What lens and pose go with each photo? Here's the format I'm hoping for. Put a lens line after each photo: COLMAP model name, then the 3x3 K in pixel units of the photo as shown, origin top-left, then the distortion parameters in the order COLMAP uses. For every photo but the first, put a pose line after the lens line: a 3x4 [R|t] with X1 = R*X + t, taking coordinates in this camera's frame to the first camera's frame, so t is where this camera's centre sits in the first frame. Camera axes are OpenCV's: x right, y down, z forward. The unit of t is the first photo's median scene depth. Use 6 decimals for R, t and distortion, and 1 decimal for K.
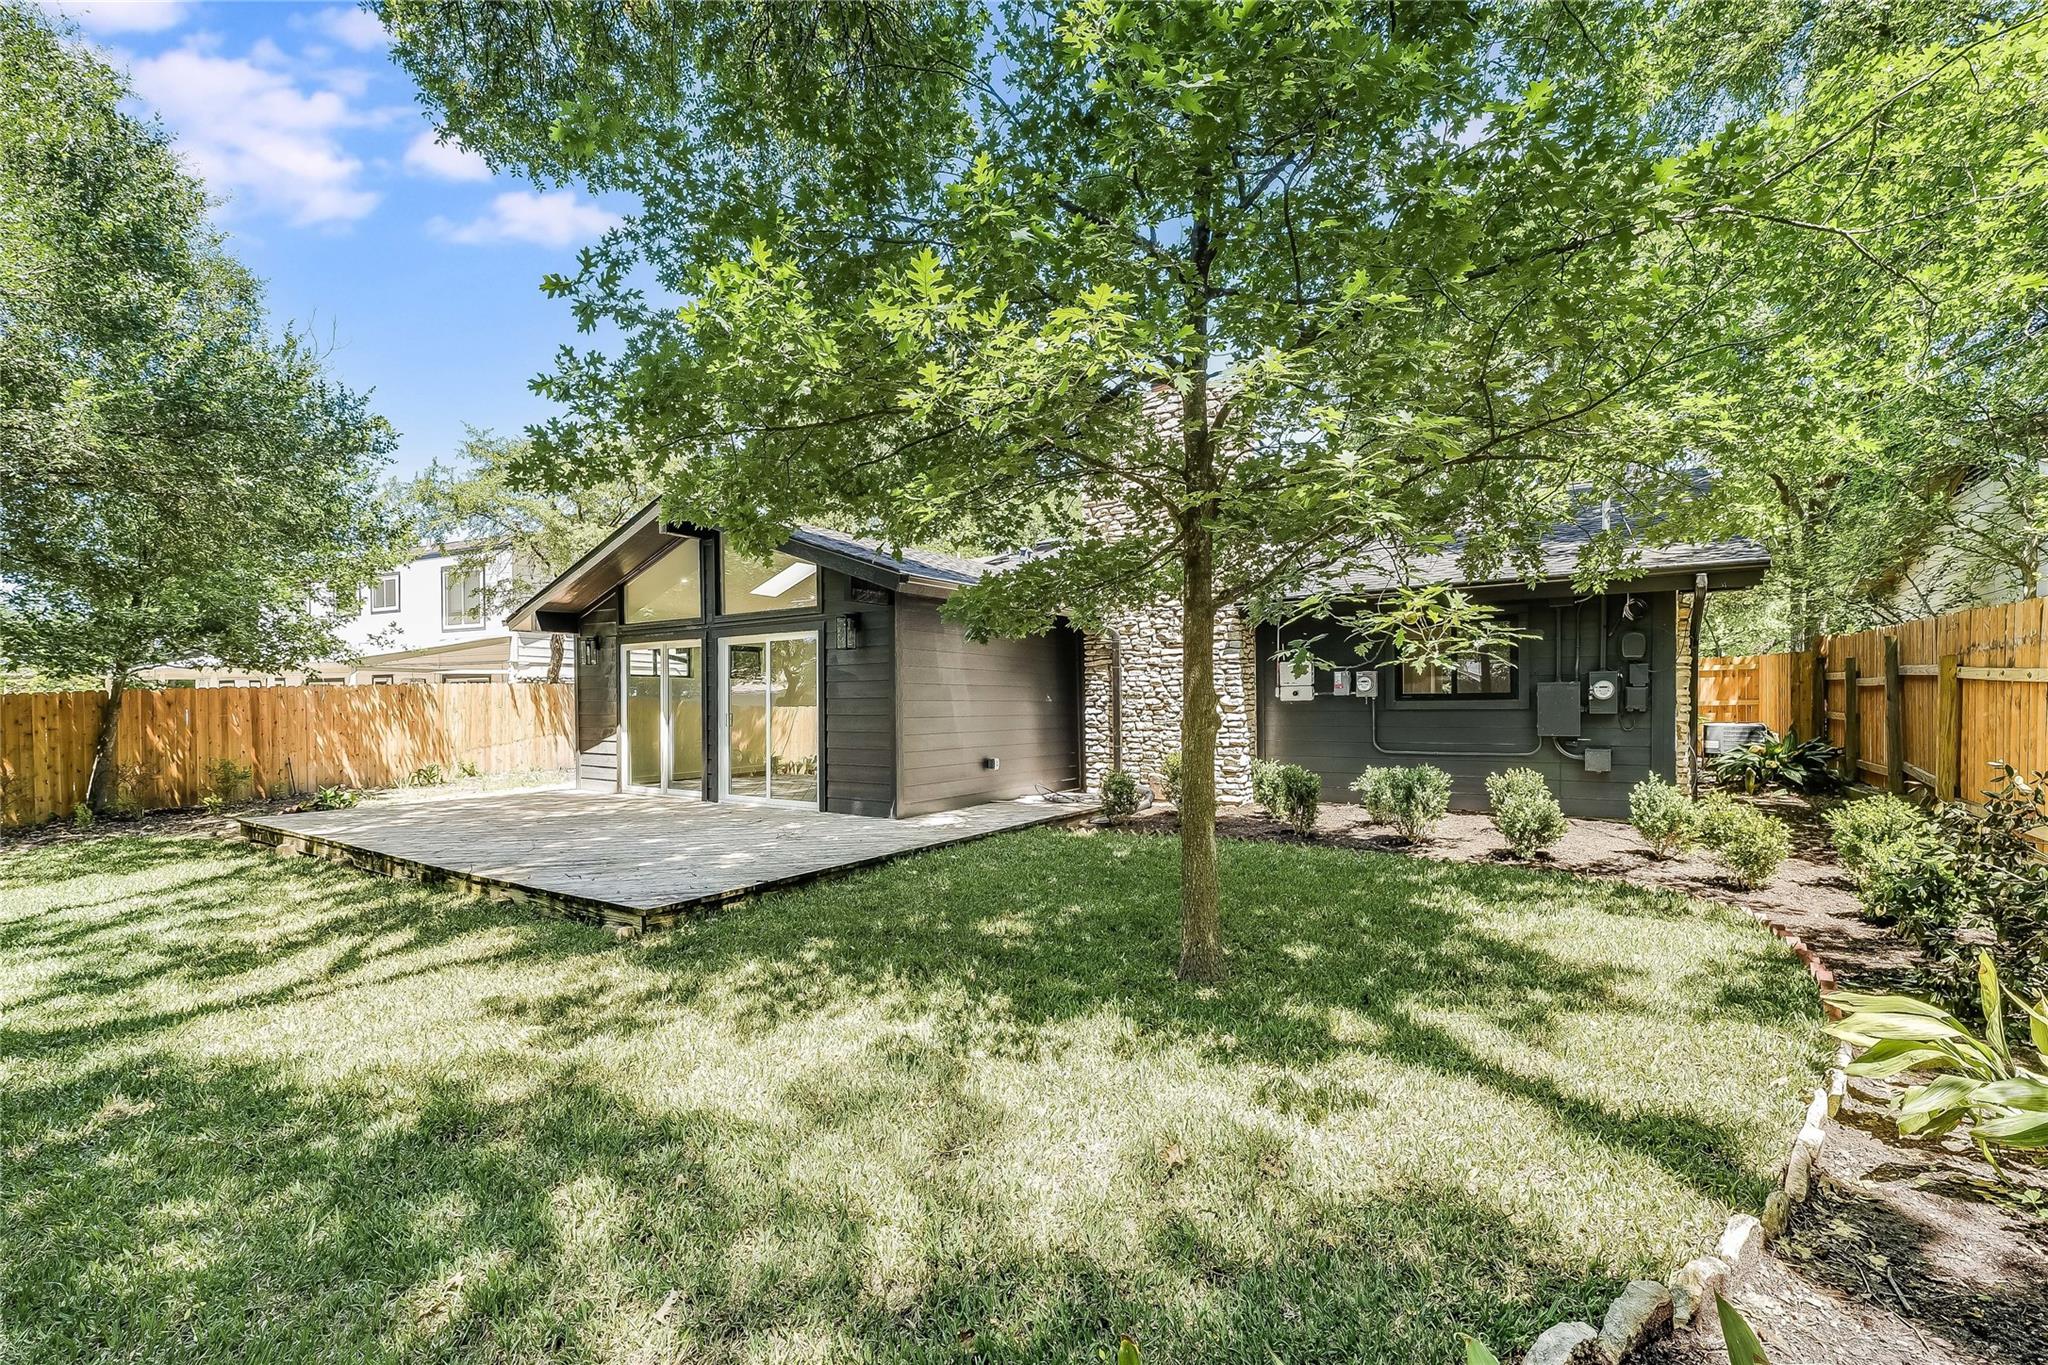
lens RADIAL K [[834.7, 0, 1024.0], [0, 834.7, 682.5], [0, 0, 1]] dist [0.000130, -0.000127]
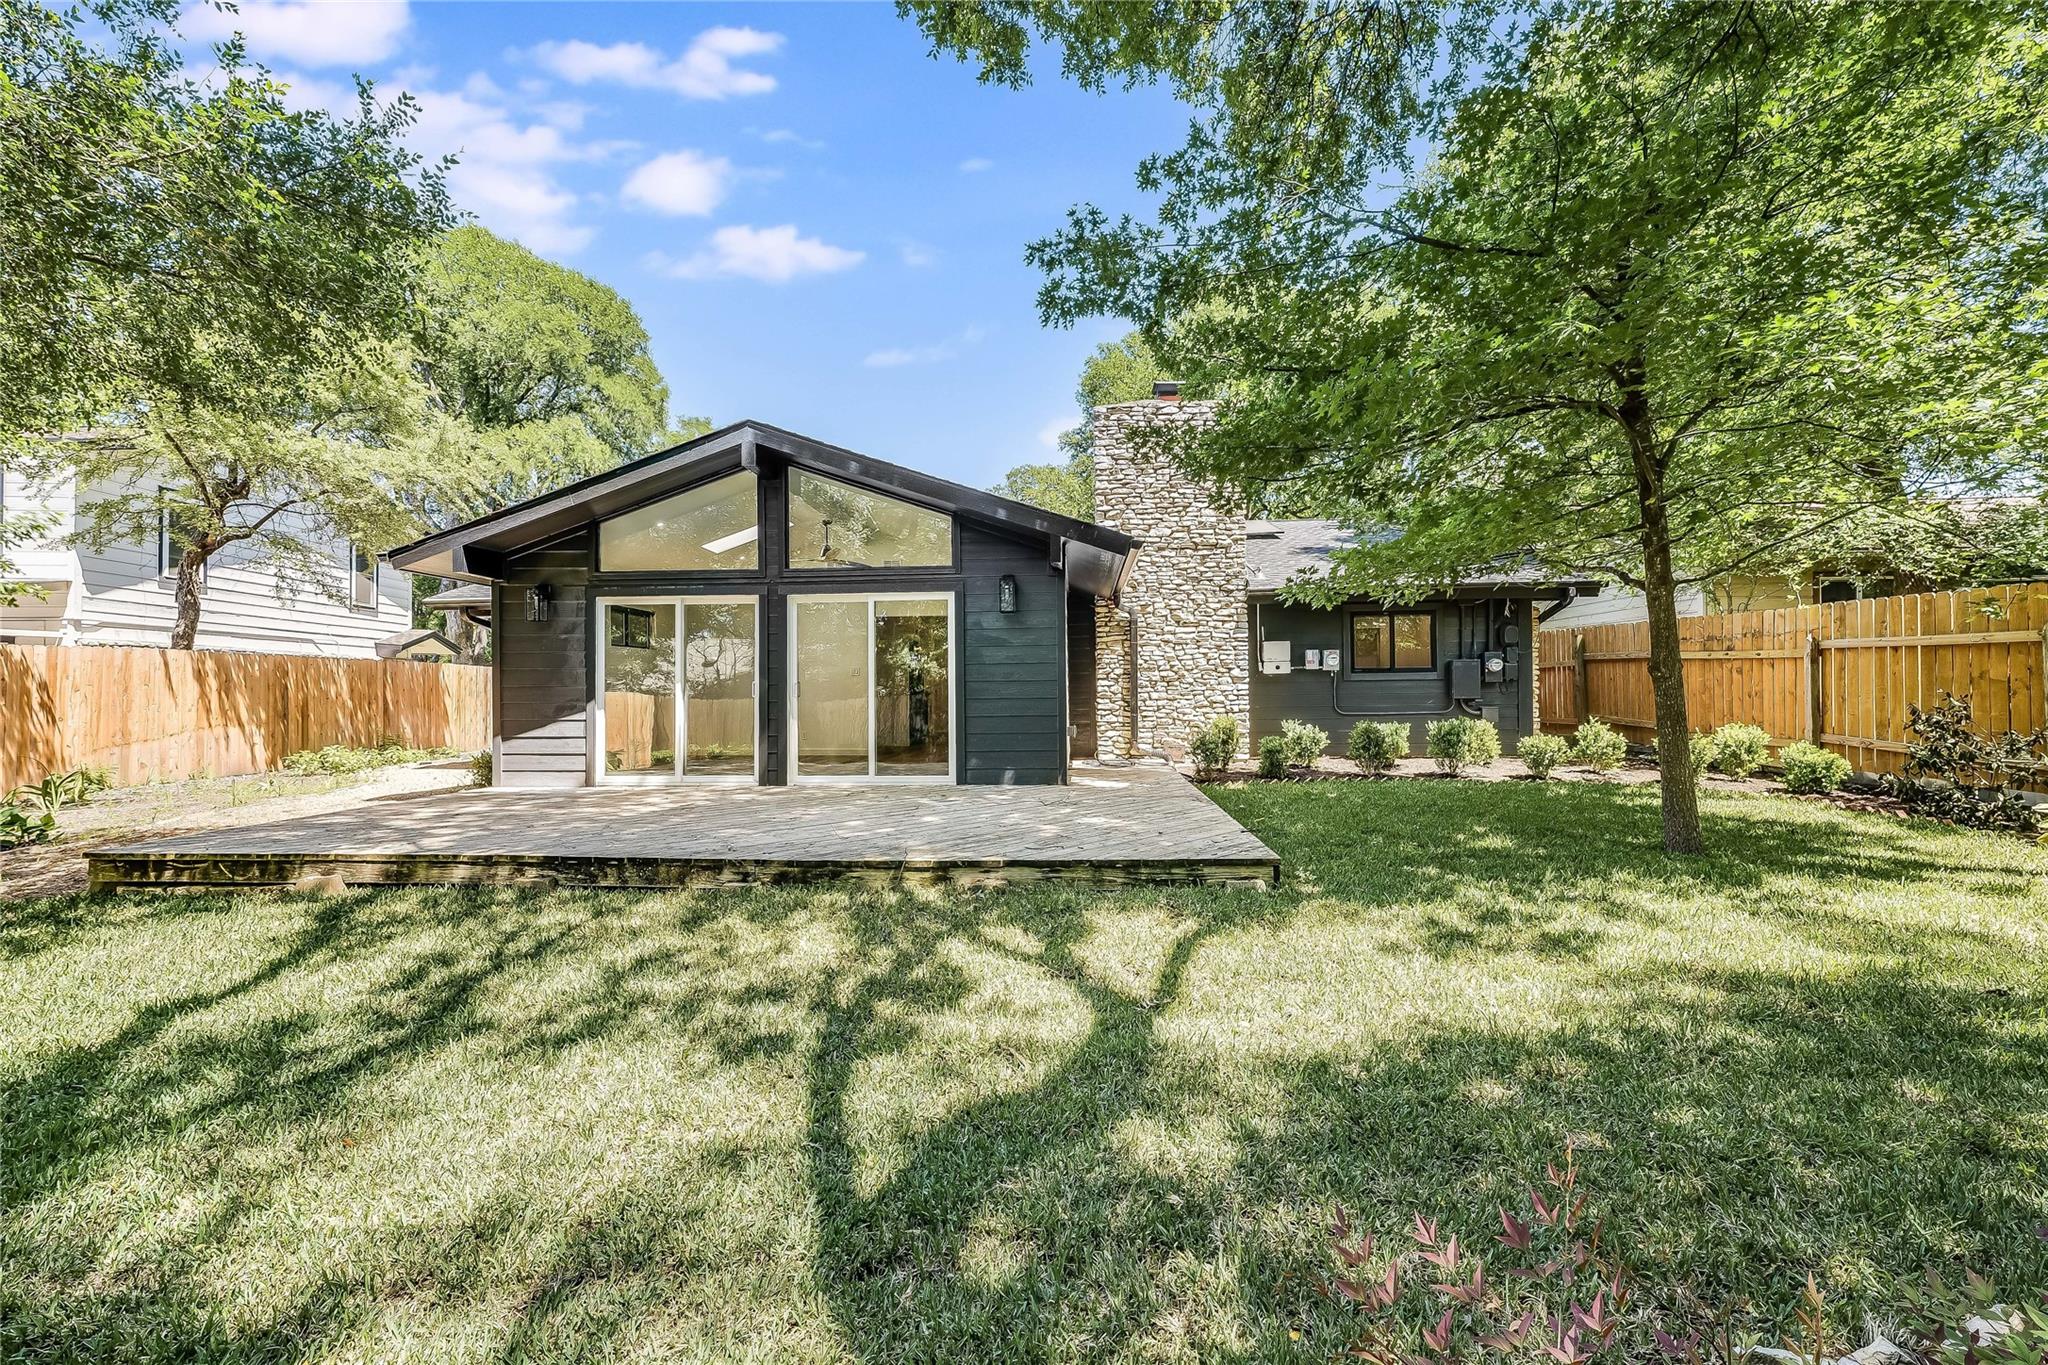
lens RADIAL K [[802.4, 0, 1024.0], [0, 802.4, 682.5], [0, 0, 1]] dist [0.012965, 0.000011]
pose [[0.870884, 0.004215, 0.491471, -0.566122], [-0.007827, 0.999955, 0.005293, 0.031248], [-0.491427, -0.008456, 0.870878, 0.161633]]
